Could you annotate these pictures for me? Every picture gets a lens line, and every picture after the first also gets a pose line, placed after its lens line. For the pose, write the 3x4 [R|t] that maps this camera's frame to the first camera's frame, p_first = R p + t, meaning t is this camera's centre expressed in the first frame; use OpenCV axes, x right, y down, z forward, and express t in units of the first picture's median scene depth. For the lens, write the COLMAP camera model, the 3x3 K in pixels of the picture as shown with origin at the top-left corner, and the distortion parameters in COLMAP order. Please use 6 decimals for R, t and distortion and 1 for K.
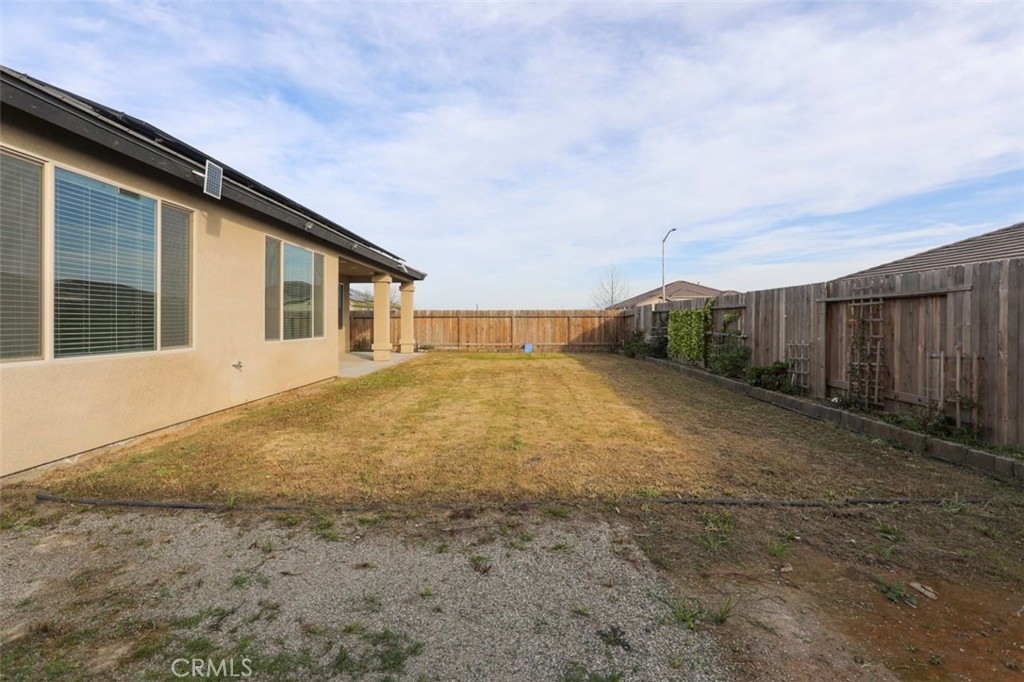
lens RADIAL K [[491.7, 0, 505.4], [0, 491.7, 324.9], [0, 0, 1]] dist [-0.055514, 0.032176]
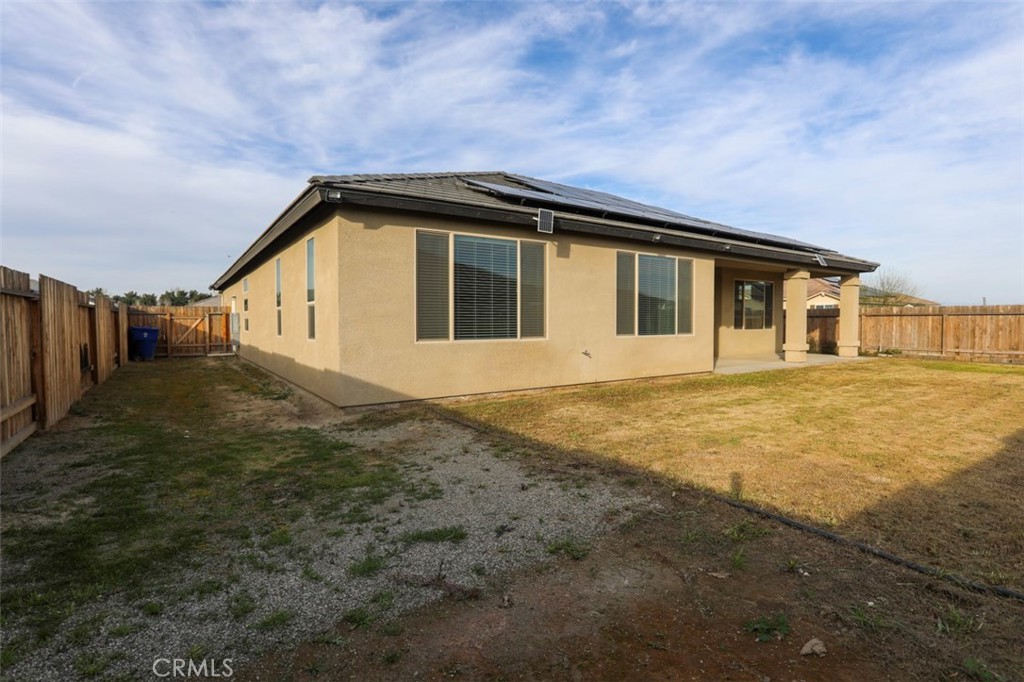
lens RADIAL K [[490.0, 0, 512.0], [0, 490.0, 341.0], [0, 0, 1]] dist [-0.052760, 0.000700]
pose [[0.596236, 0.031441, -0.802193, 0.602411], [-0.003674, 0.999329, 0.036436, 0.004040], [0.802801, -0.018777, 0.595952, 0.058827]]
